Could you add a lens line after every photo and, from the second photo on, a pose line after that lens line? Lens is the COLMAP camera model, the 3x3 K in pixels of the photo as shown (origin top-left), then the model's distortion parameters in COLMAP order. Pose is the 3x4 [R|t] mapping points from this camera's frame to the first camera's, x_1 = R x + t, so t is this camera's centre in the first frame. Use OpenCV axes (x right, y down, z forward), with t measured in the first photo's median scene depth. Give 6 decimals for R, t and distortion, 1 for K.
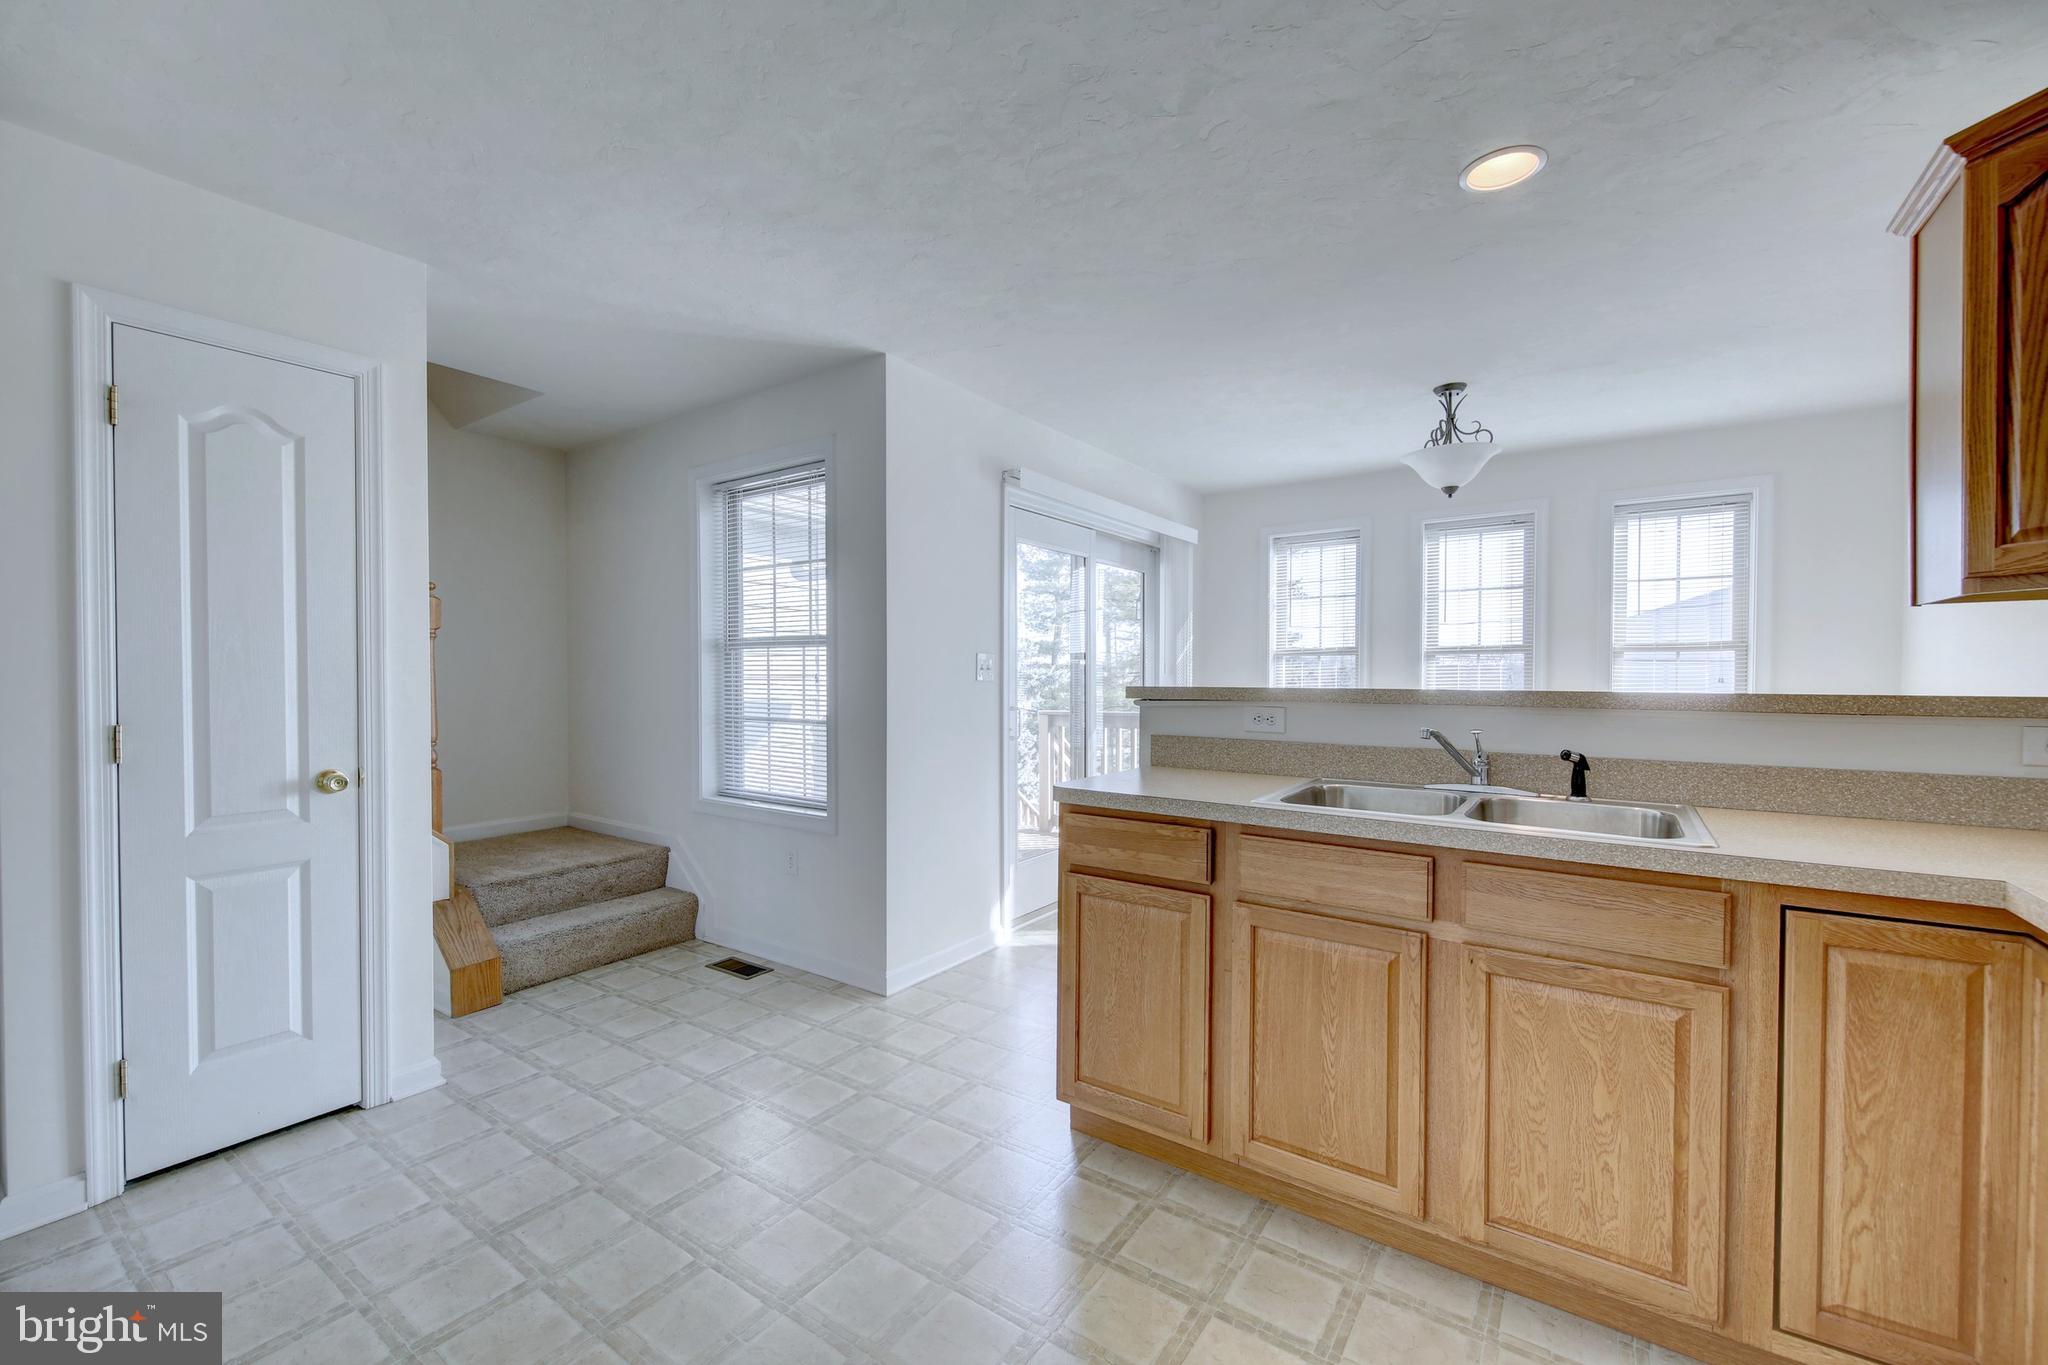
lens RADIAL K [[836.3, 0, 1025.3], [0, 836.3, 686.6], [0, 0, 1]] dist [0.020358, -0.007259]
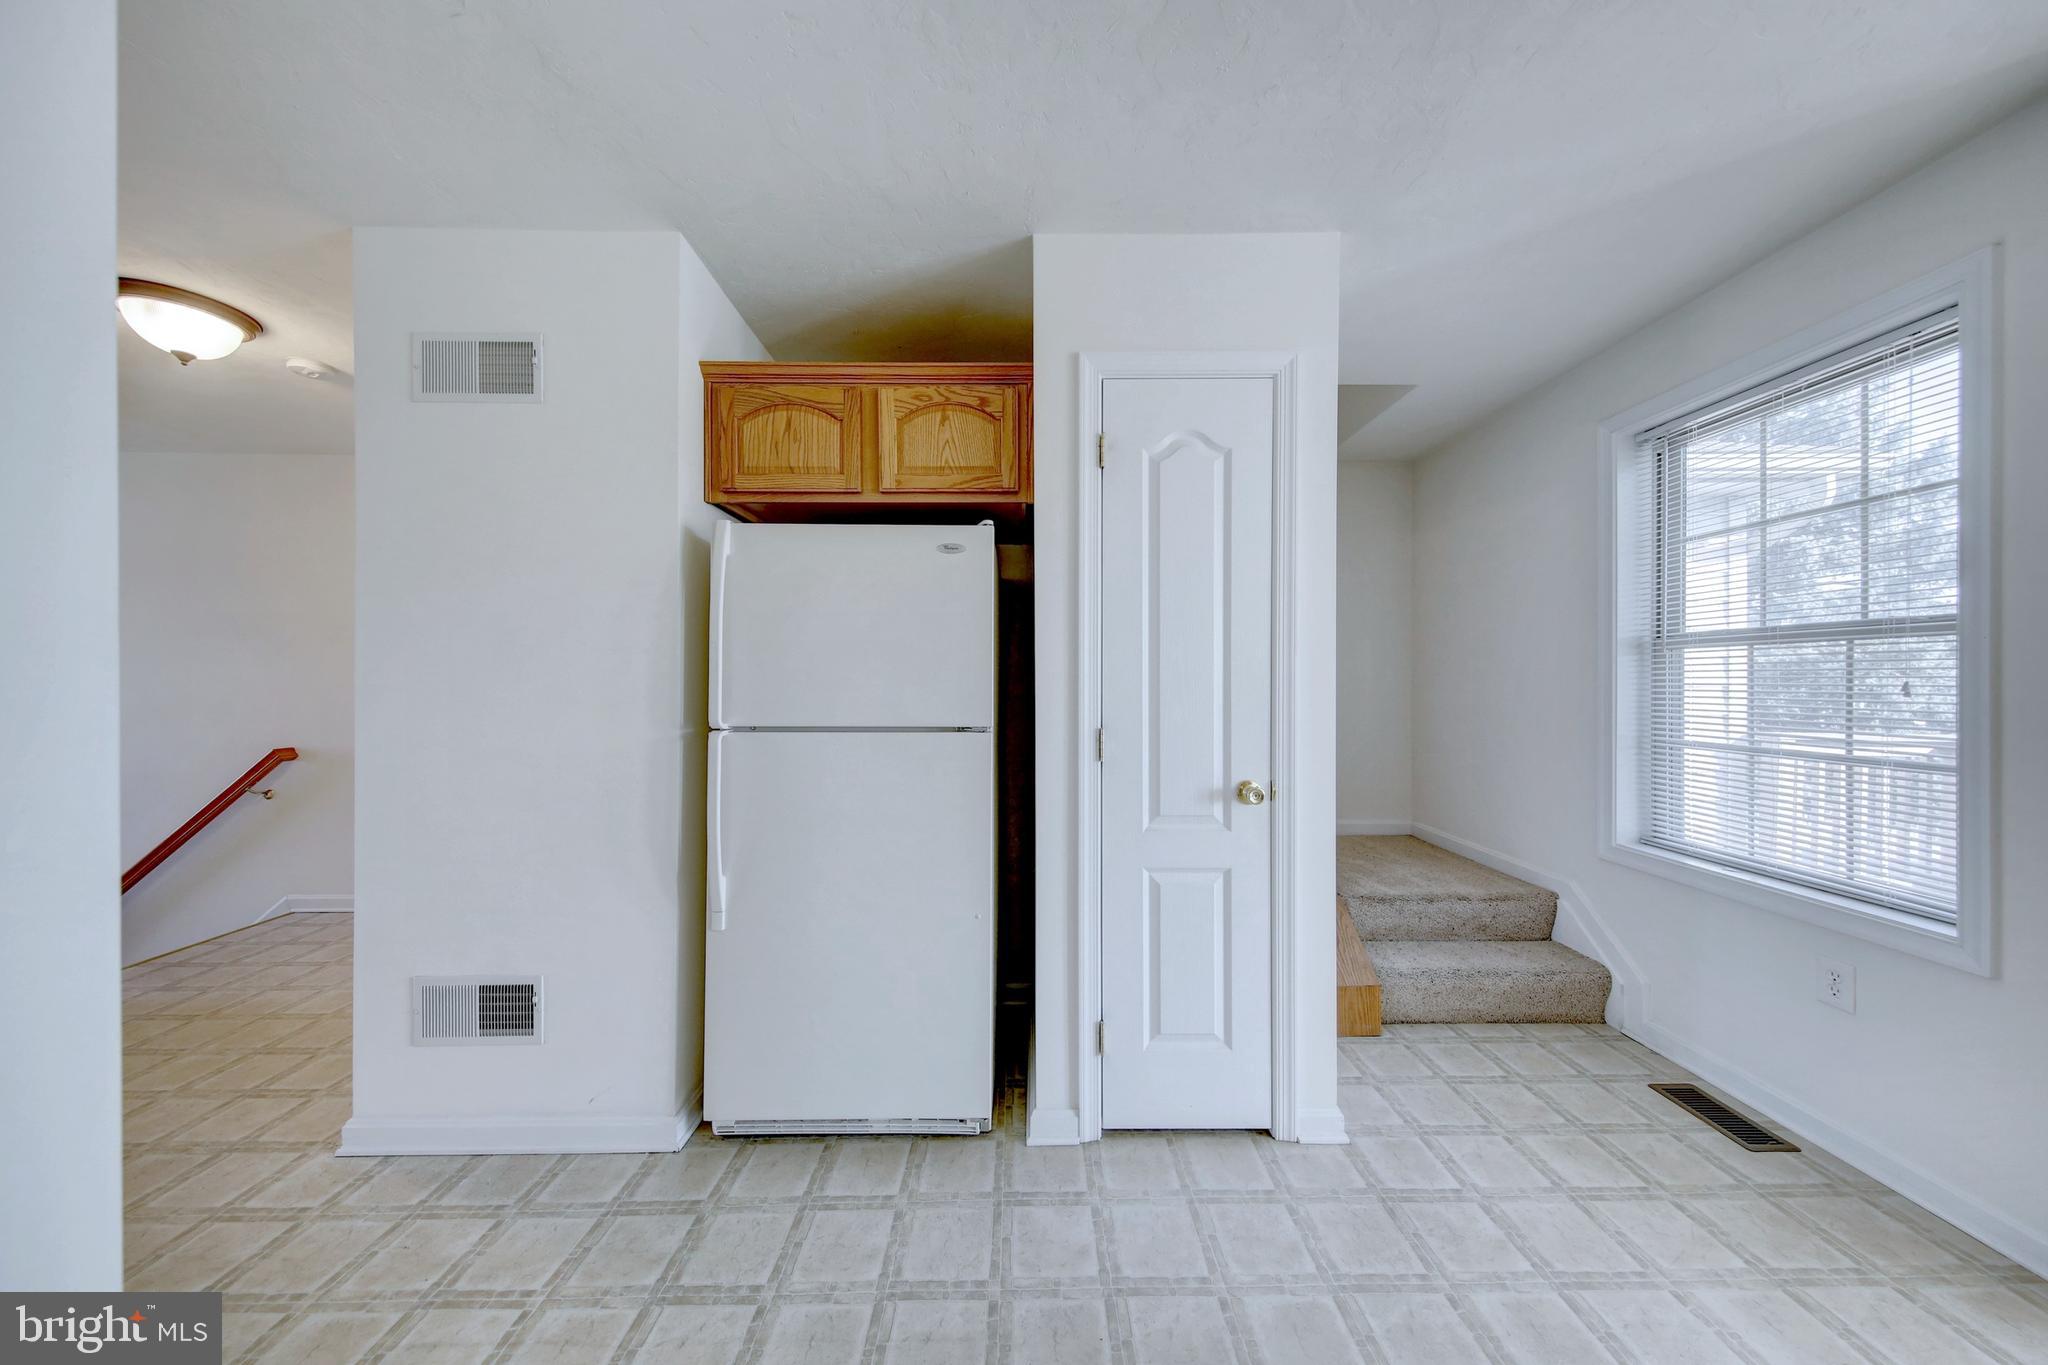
lens RADIAL K [[654.5, 0, 1024.0], [0, 654.5, 682.5], [0, 0, 1]] dist [-0.000315, -0.000052]
pose [[0.579324, -0.000436, -0.815097, -0.239862], [-0.012228, 0.999883, -0.009226, -0.003657], [0.815005, 0.015312, 0.579251, 0.234255]]
